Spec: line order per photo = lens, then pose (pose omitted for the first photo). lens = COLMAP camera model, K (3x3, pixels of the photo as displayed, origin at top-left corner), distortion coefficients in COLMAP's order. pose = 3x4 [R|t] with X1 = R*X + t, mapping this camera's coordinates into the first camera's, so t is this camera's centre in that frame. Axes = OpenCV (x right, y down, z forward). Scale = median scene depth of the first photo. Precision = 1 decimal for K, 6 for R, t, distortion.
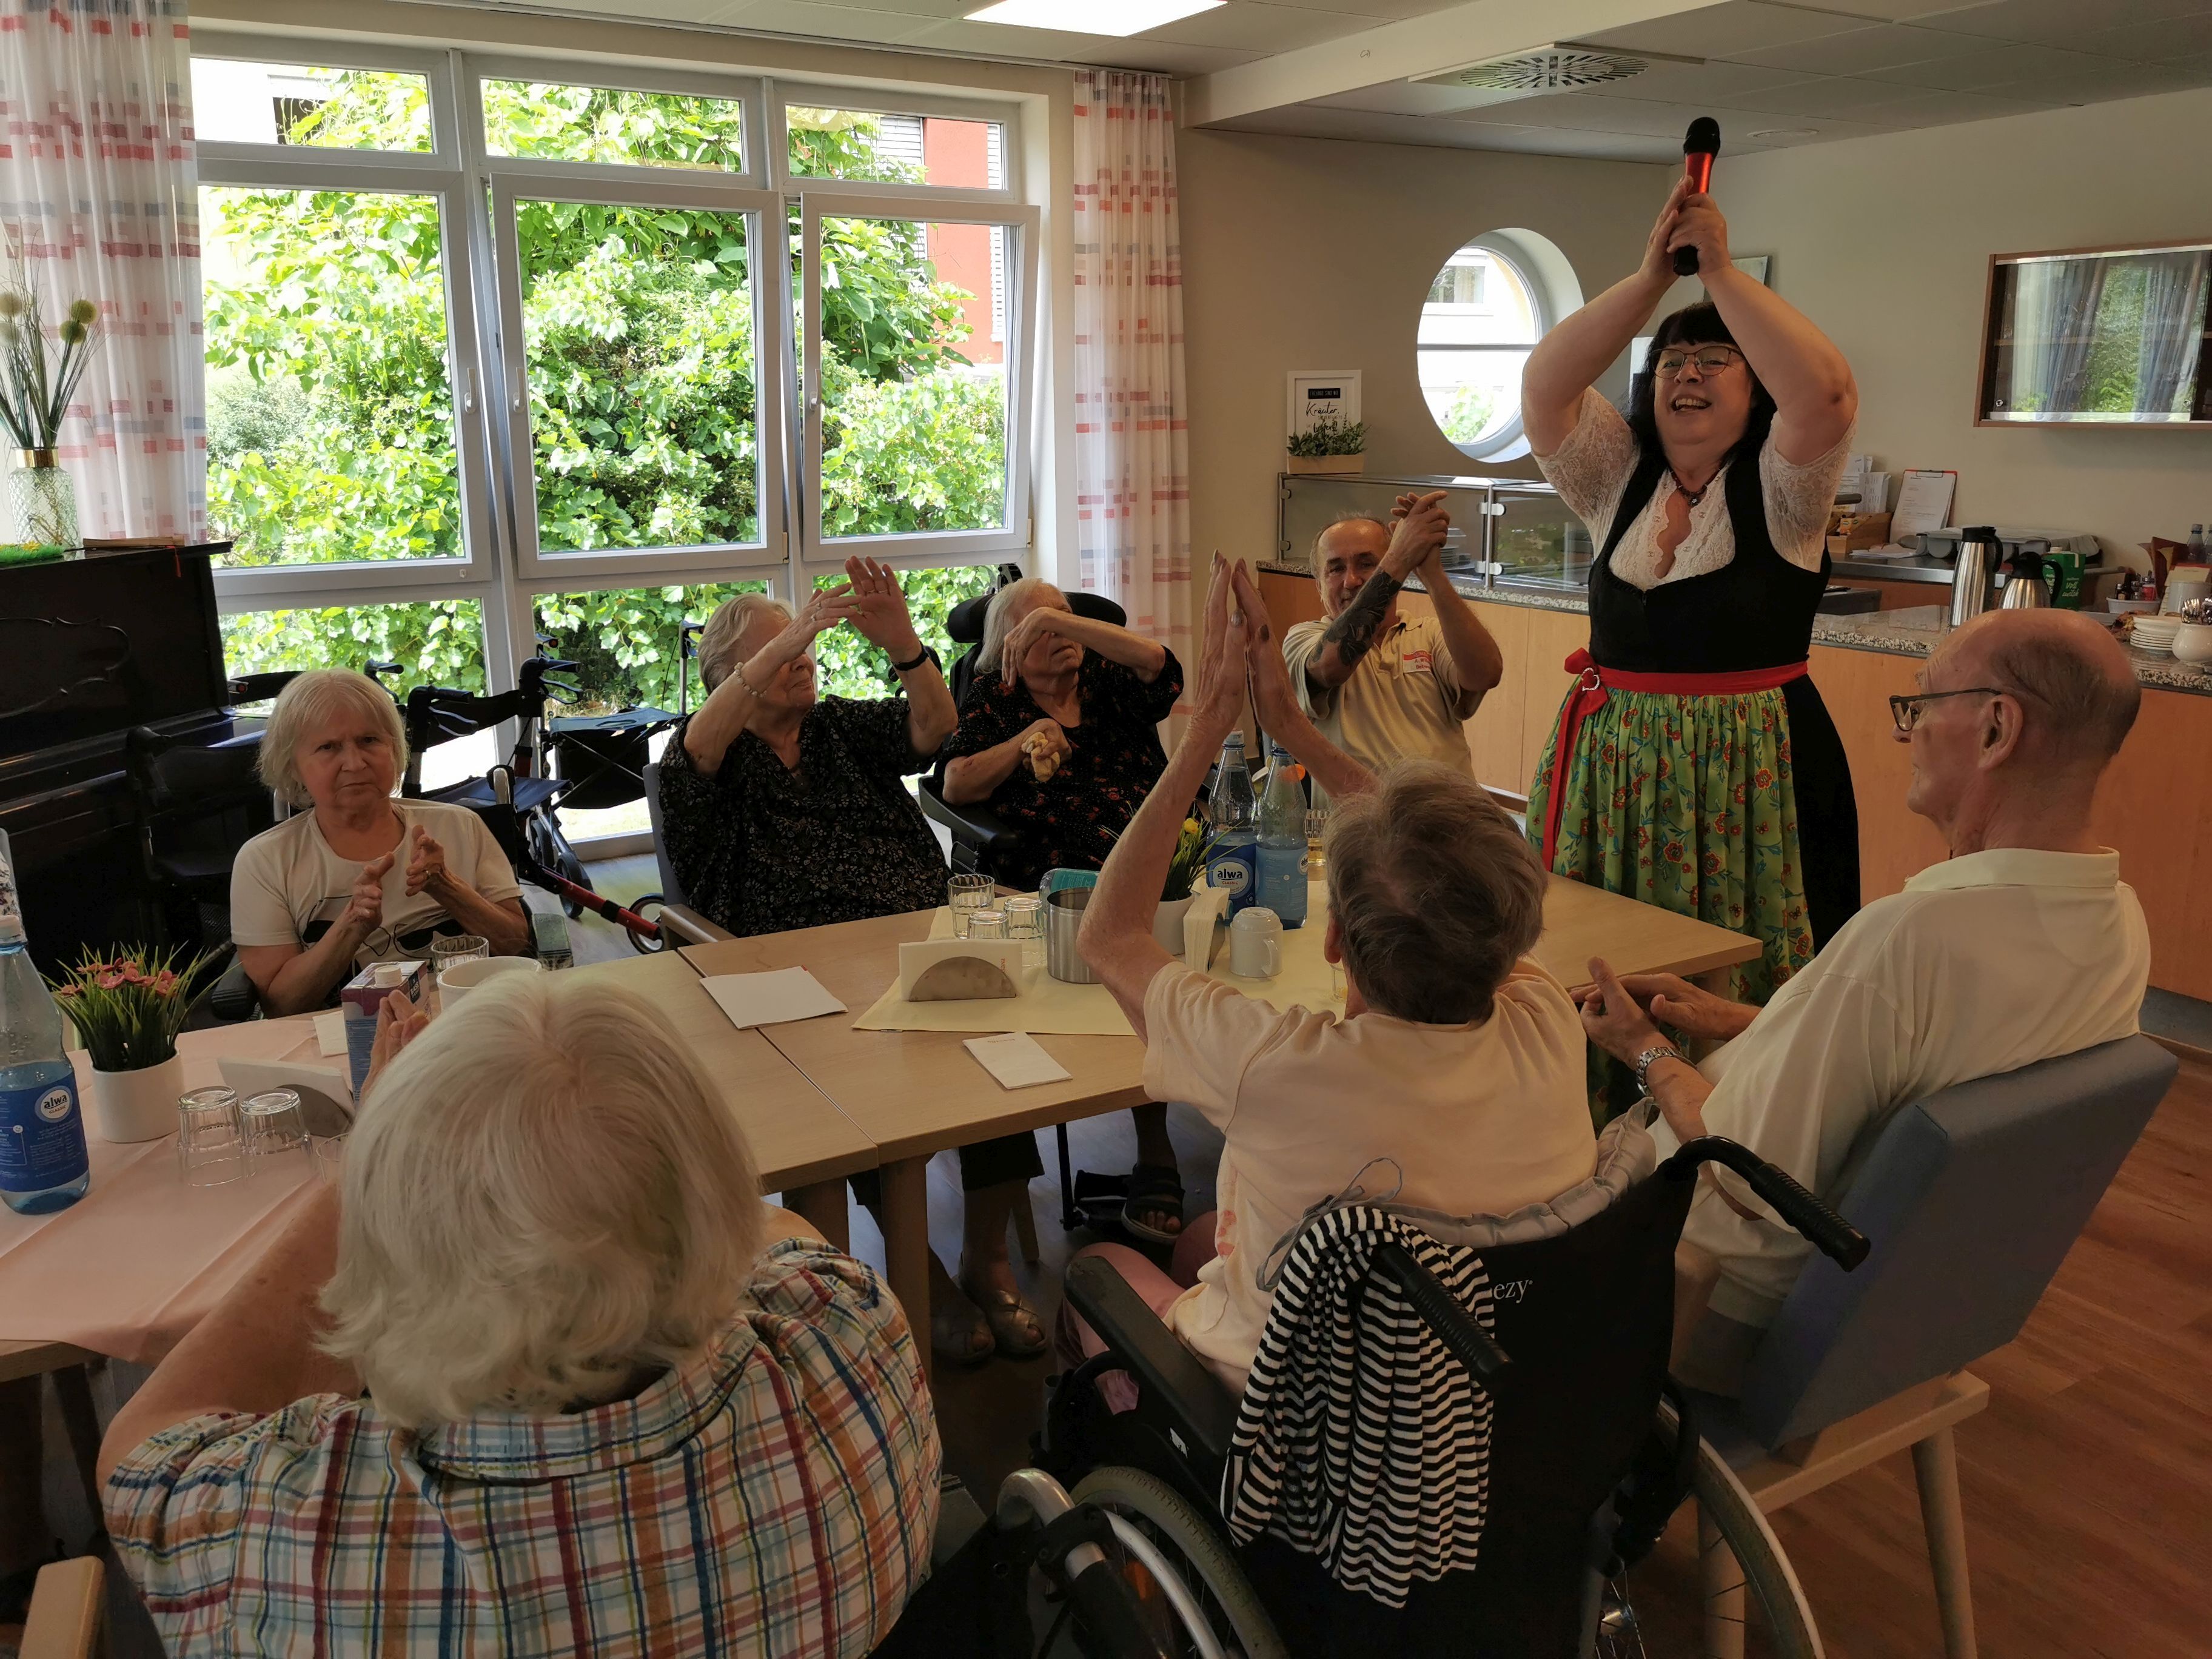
lens RADIAL K [[1706.0, 0, 1096.6], [0, 1706.0, 828.0], [0, 0, 1]] dist [0.026328, -0.028234]
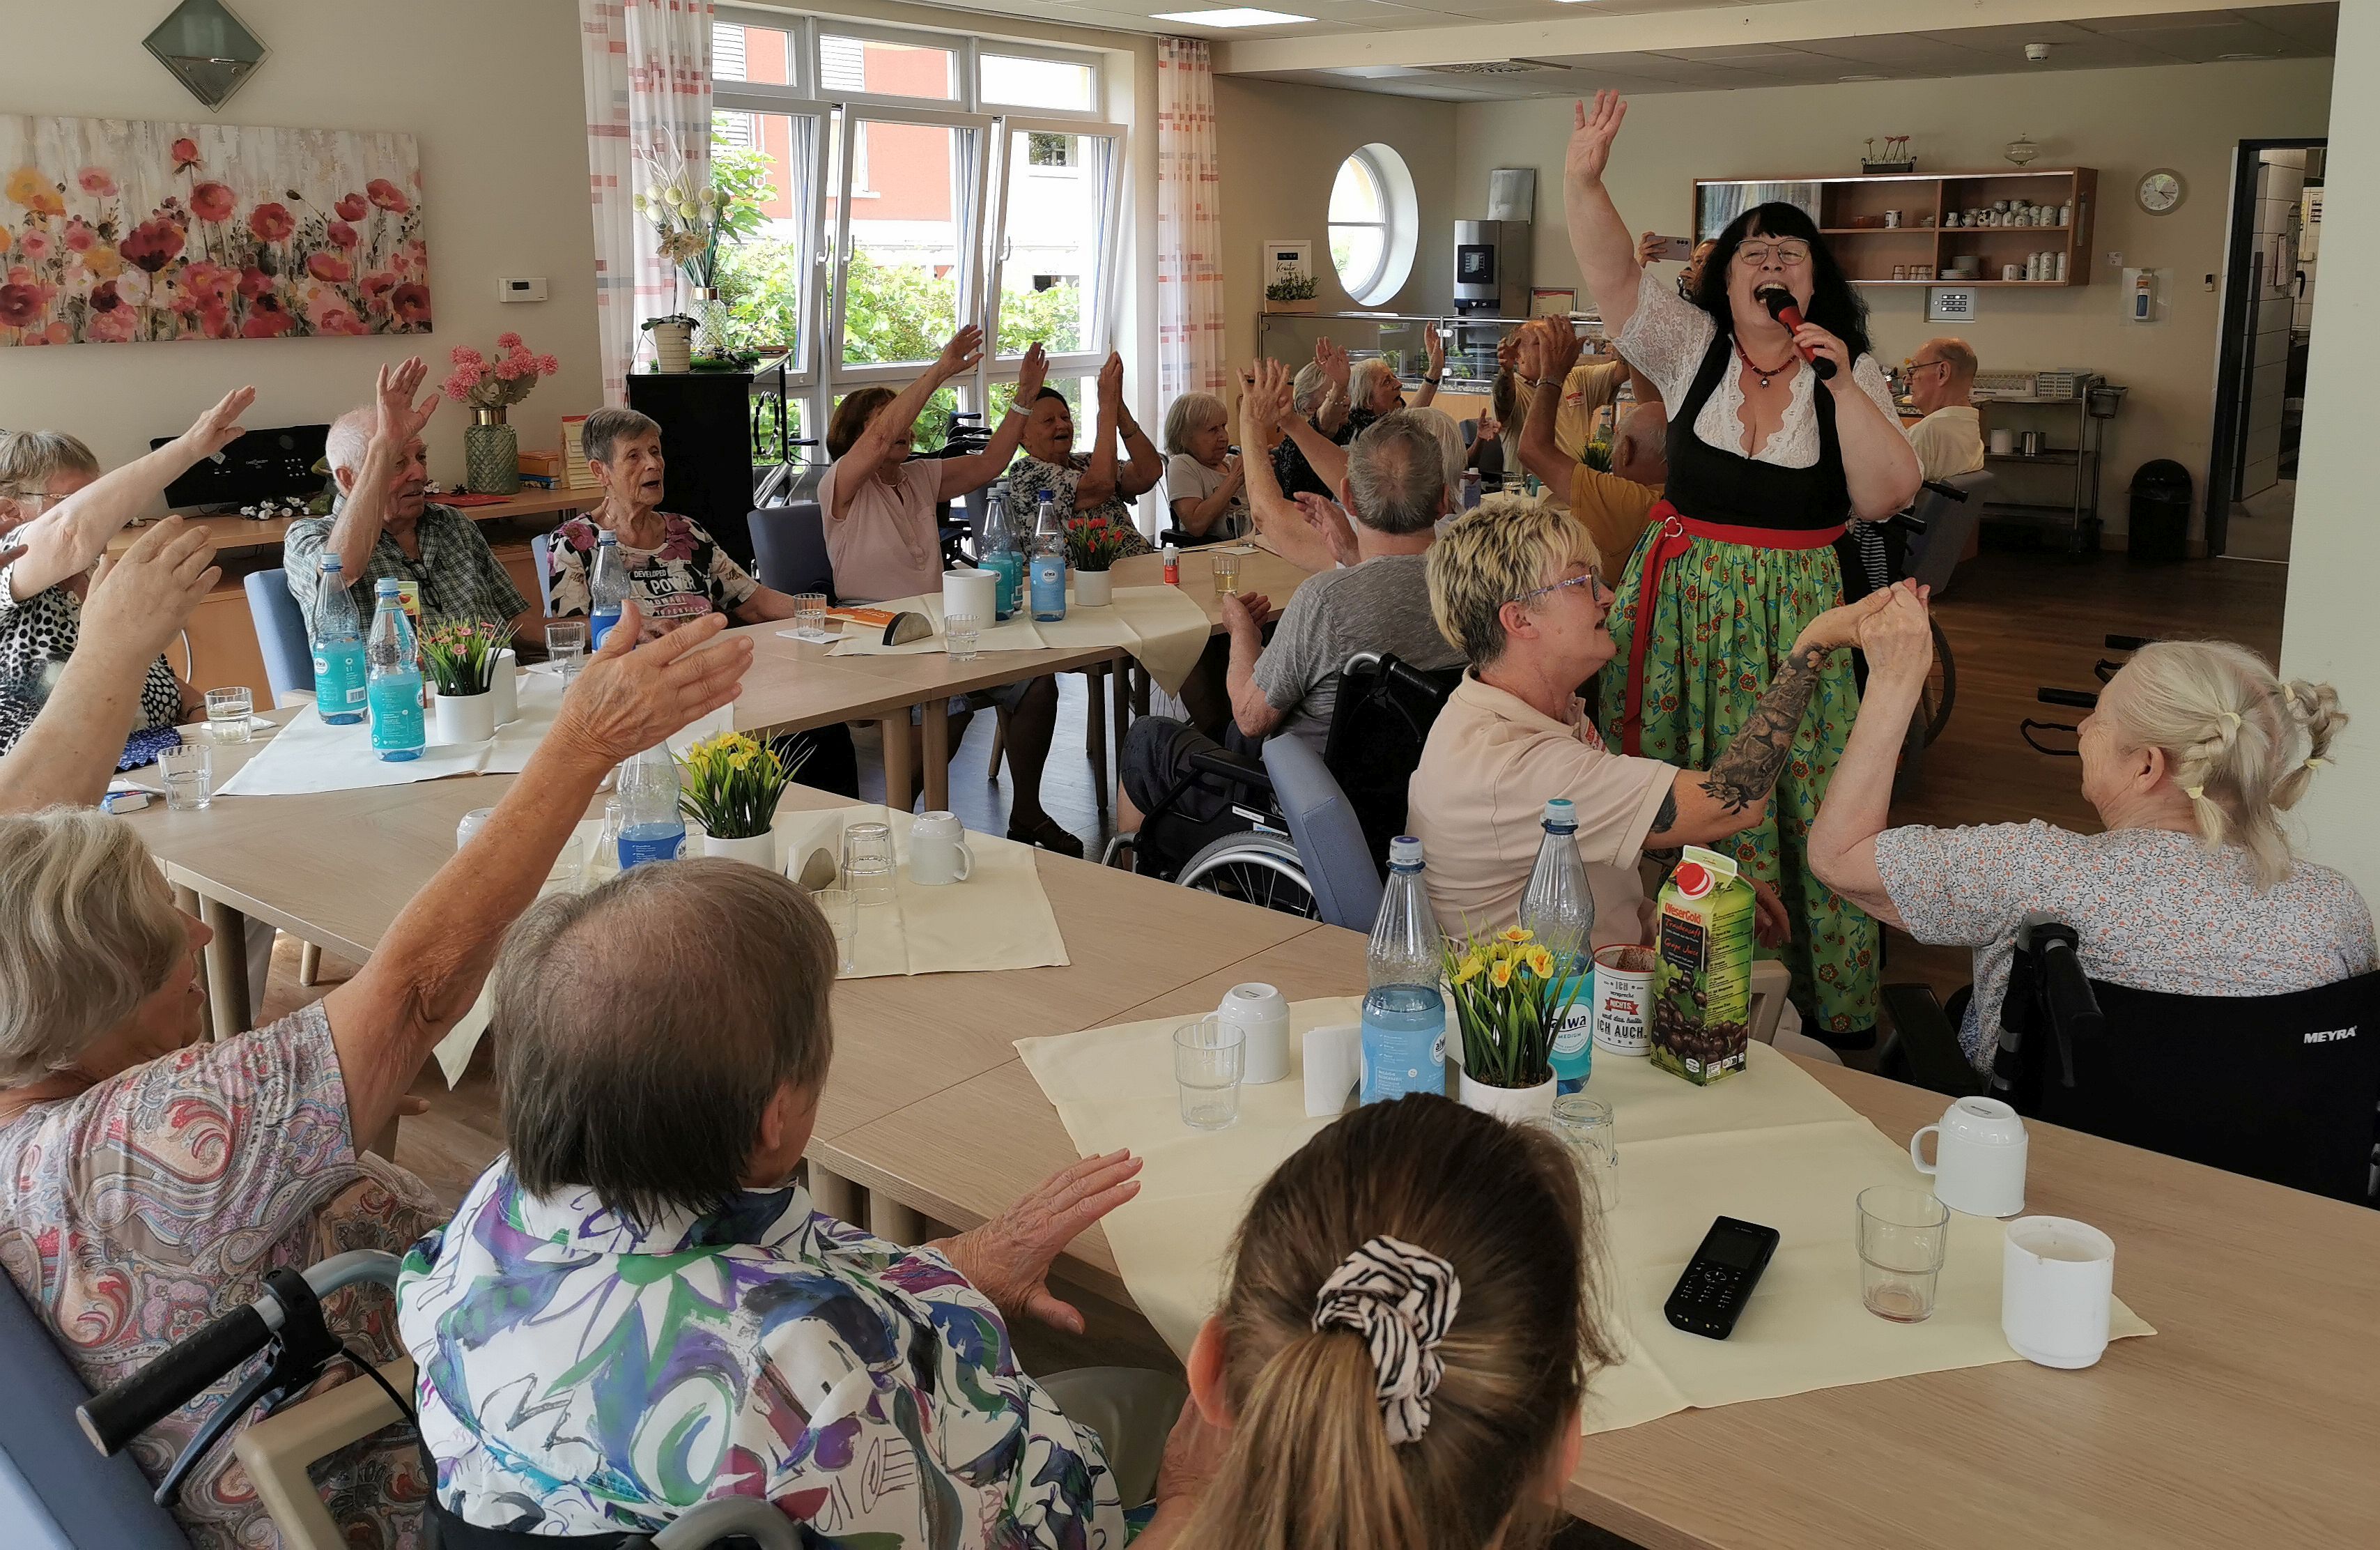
lens RADIAL K [[1963.0, 0, 1260.9], [0, 1963.0, 576.4], [0, 0, 1]] dist [0.055479, -0.049585]
pose [[0.926692, -0.048068, 0.372735, -0.561599], [0.077948, 0.994803, -0.065502, 0.127000], [-0.367650, 0.089754, 0.925623, -0.527228]]
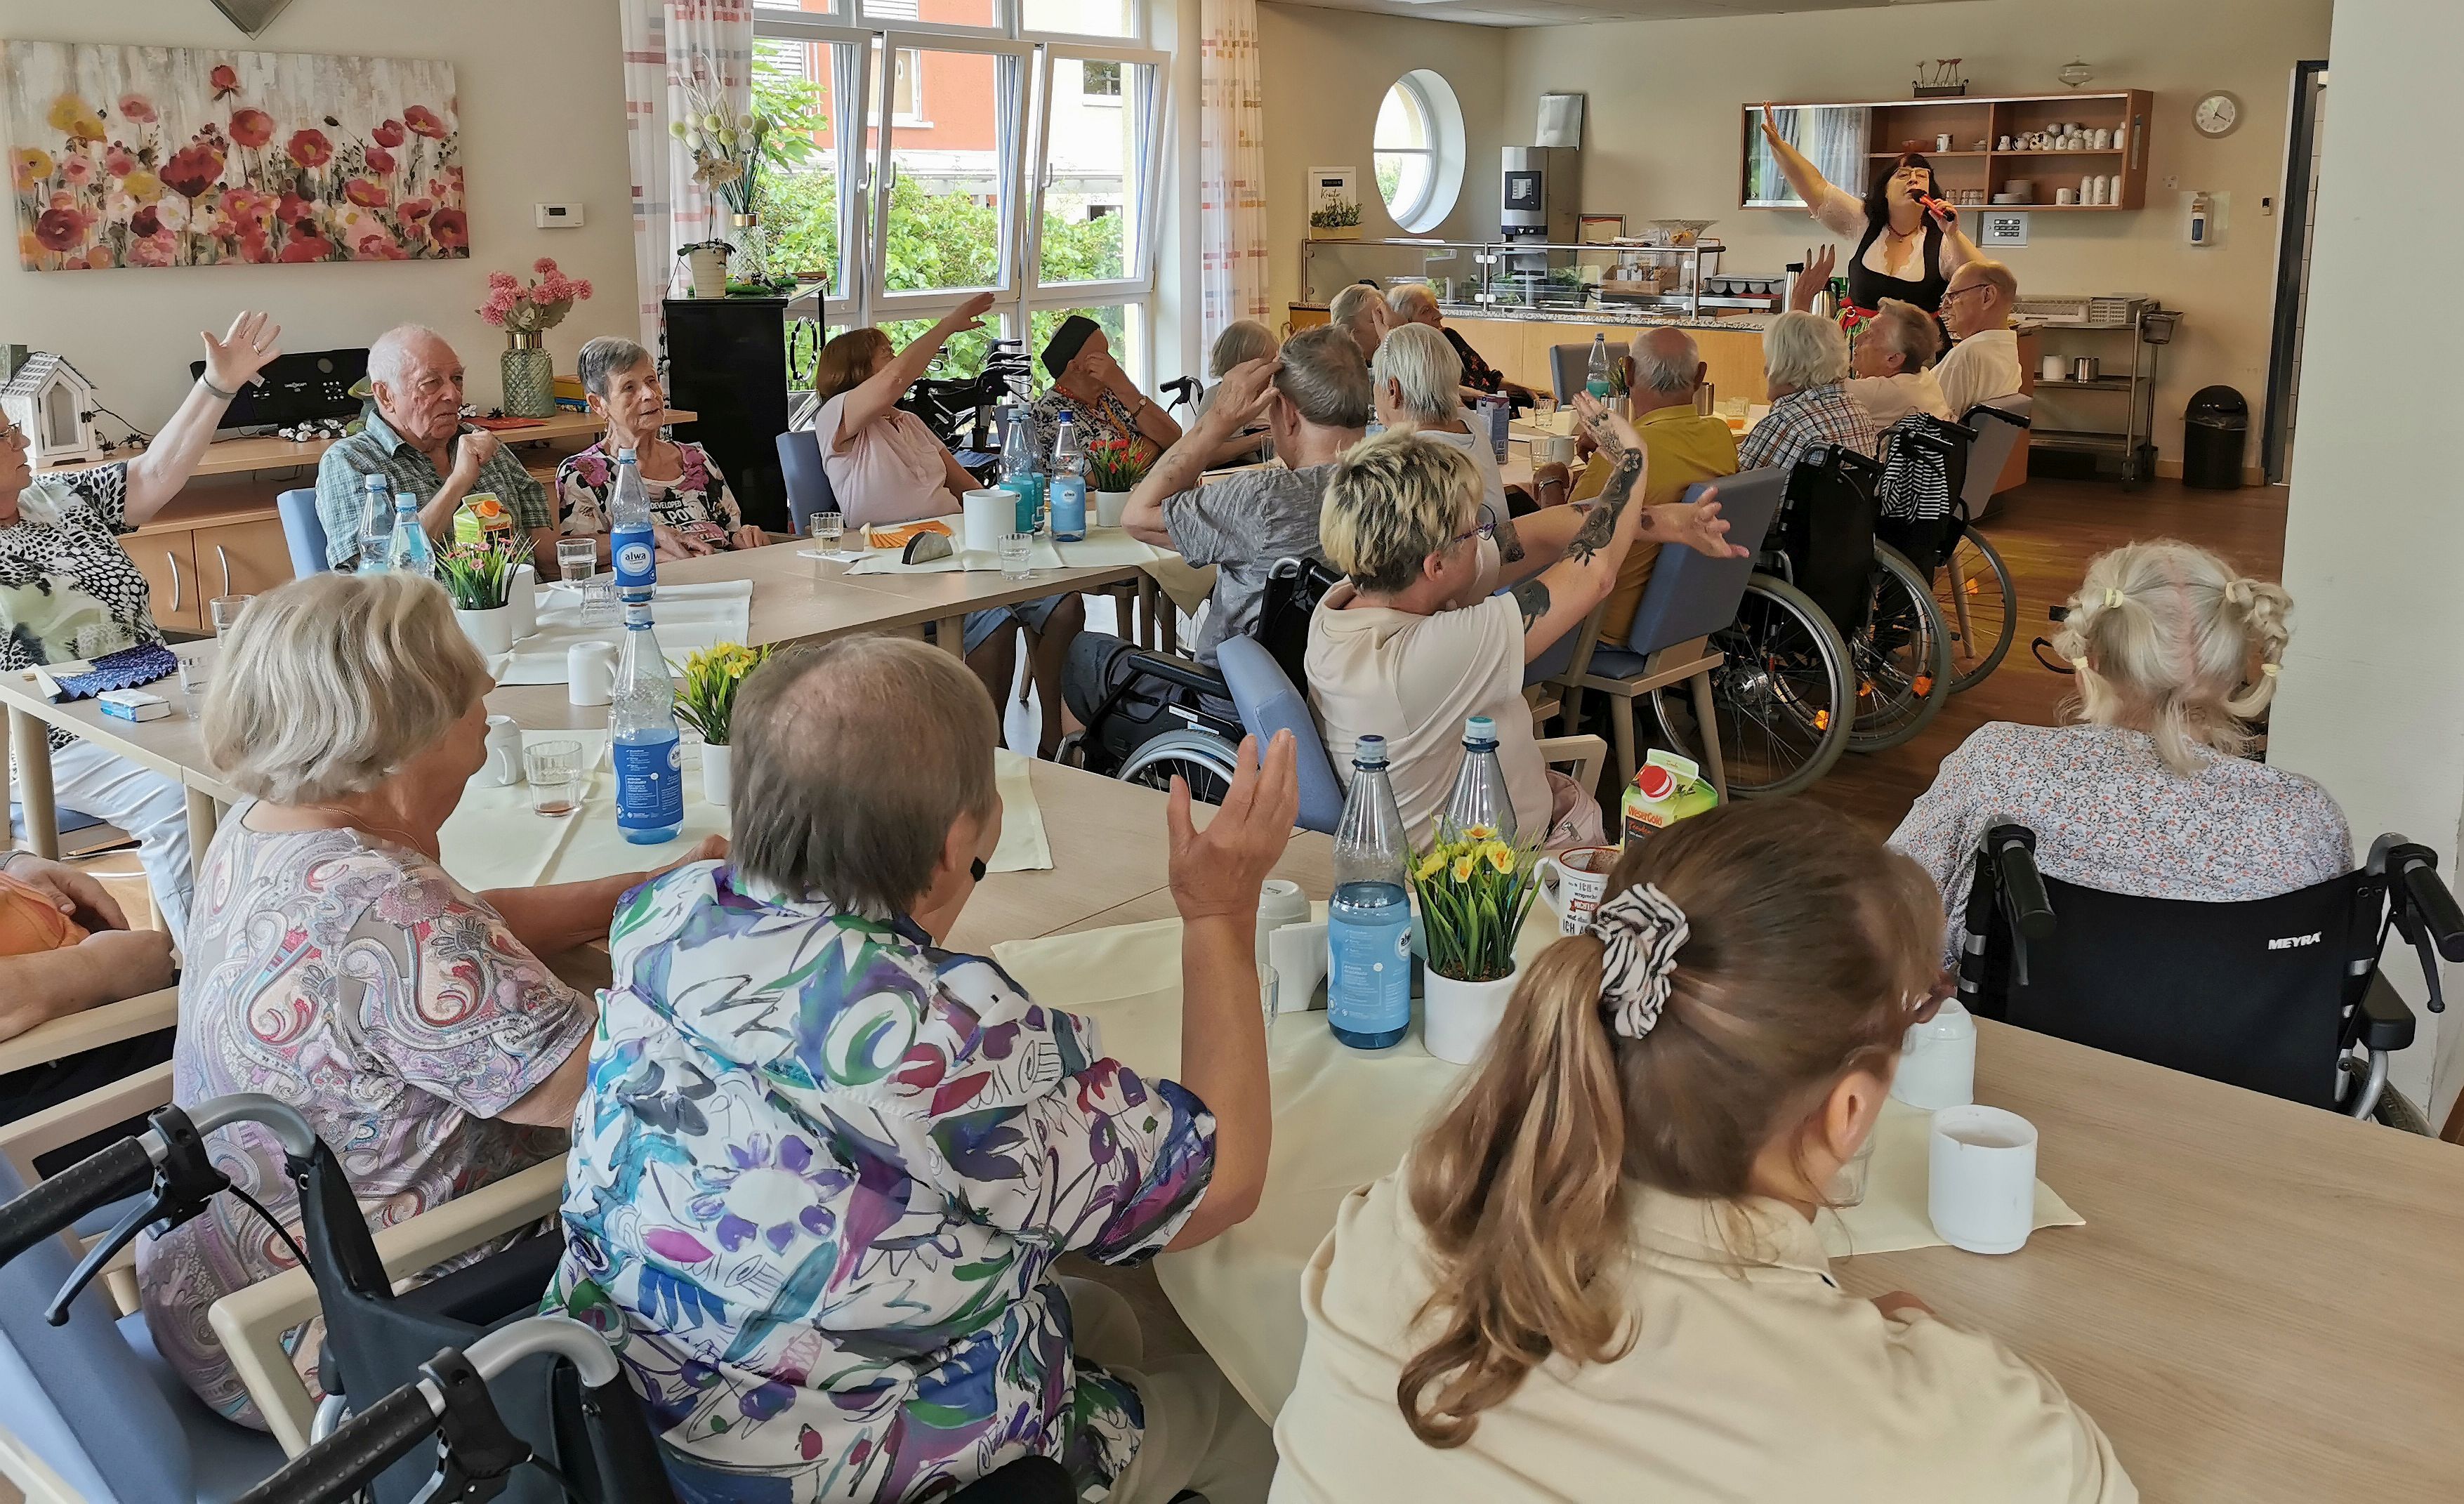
lens RADIAL K [[1970.5, 0, 1276.0], [0, 1970.5, 524.6], [0, 0, 1]] dist [0.052689, -0.031018]
pose [[0.935522, -0.050330, 0.349664, -0.548074], [0.075801, 0.995344, -0.059535, 0.133408], [-0.345040, 0.082201, 0.934982, -0.538445]]
